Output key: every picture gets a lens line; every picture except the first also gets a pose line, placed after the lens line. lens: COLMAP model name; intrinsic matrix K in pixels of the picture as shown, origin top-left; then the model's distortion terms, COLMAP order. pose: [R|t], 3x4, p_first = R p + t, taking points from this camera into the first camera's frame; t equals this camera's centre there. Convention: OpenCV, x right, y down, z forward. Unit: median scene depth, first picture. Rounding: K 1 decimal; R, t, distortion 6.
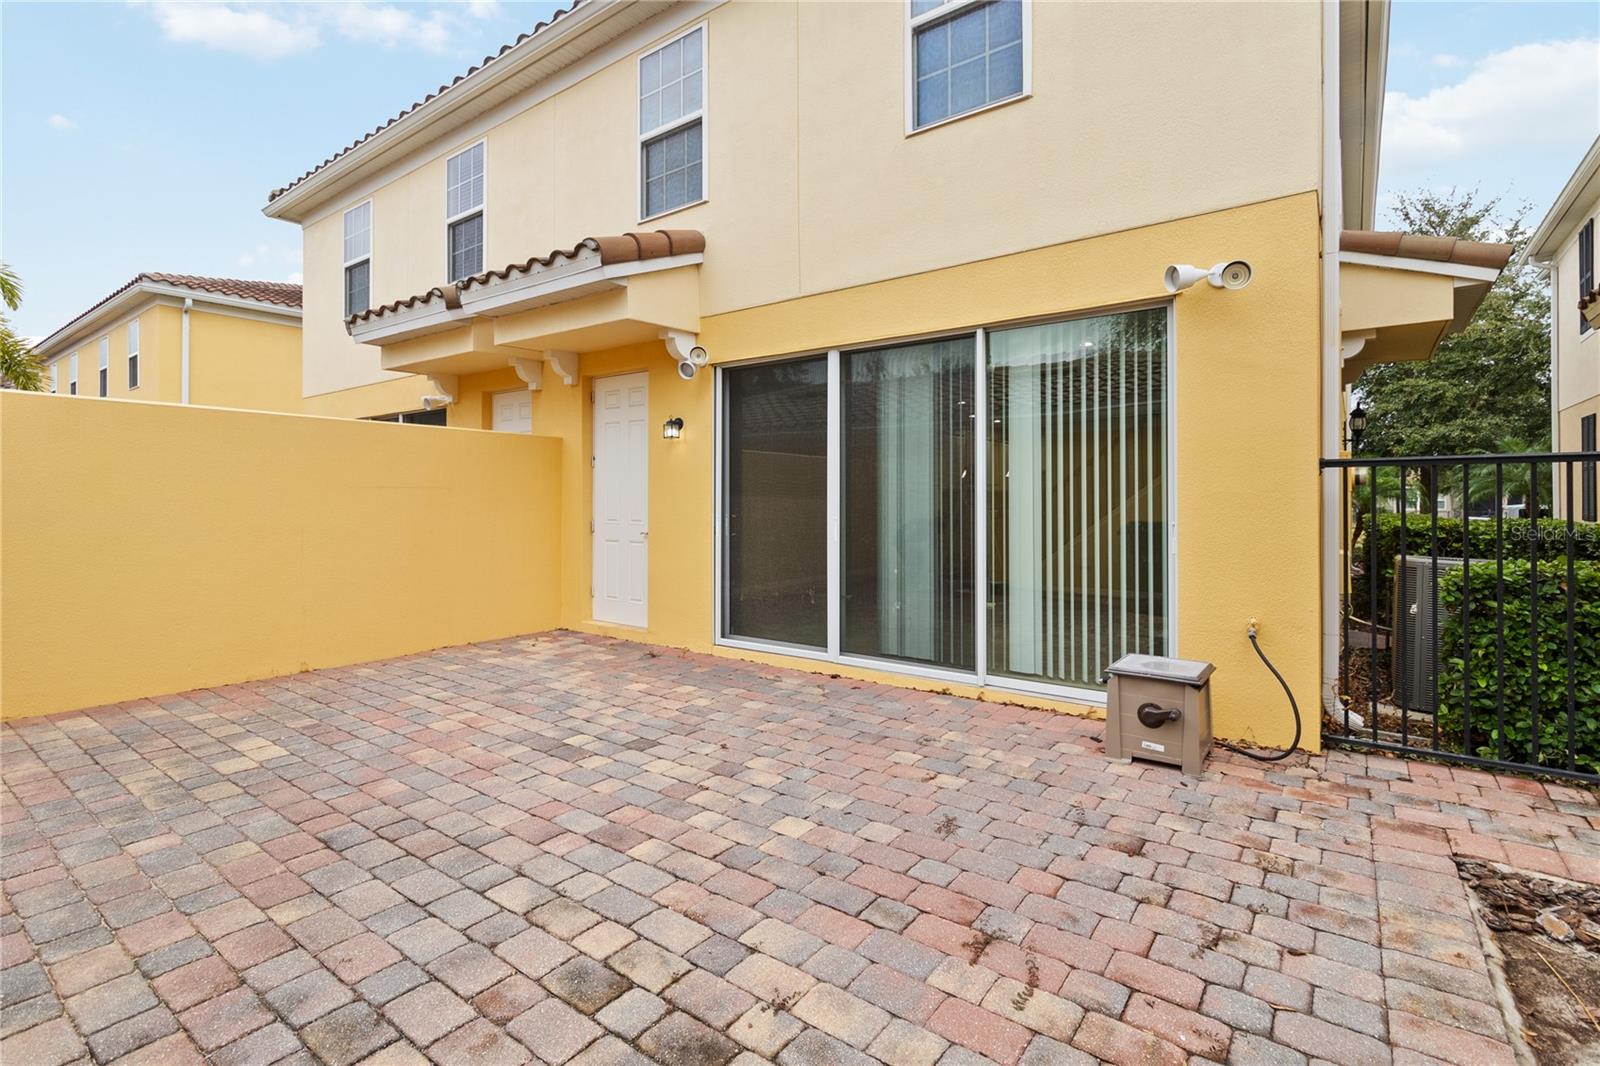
lens RADIAL K [[744.4, 0, 804.1], [0, 744.4, 499.1], [0, 0, 1]] dist [0.000182, 0.000057]
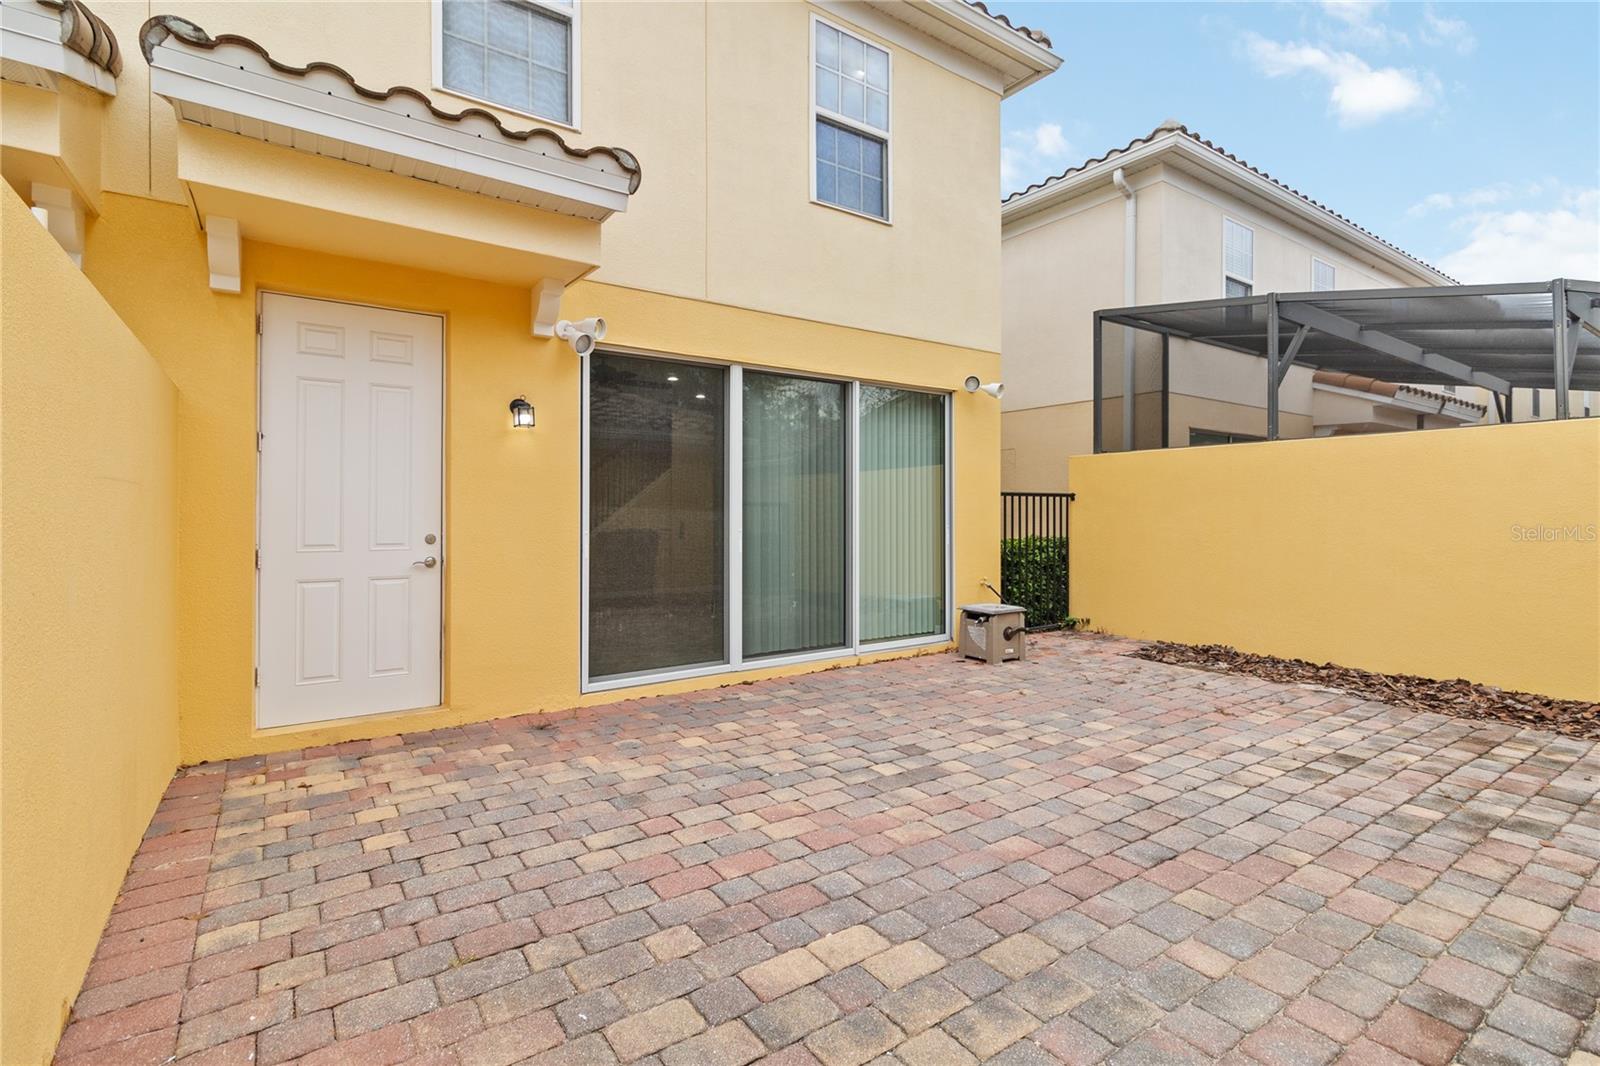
lens RADIAL K [[740.5, 0, 799.9], [0, 740.5, 511.8], [0, 0, 1]] dist [0.000302, -0.000205]
pose [[0.320503, 0.001661, 0.947246, -0.905680], [-0.001335, 0.999998, -0.001302, 0.001853], [-0.947247, -0.000847, 0.320505, 0.600218]]
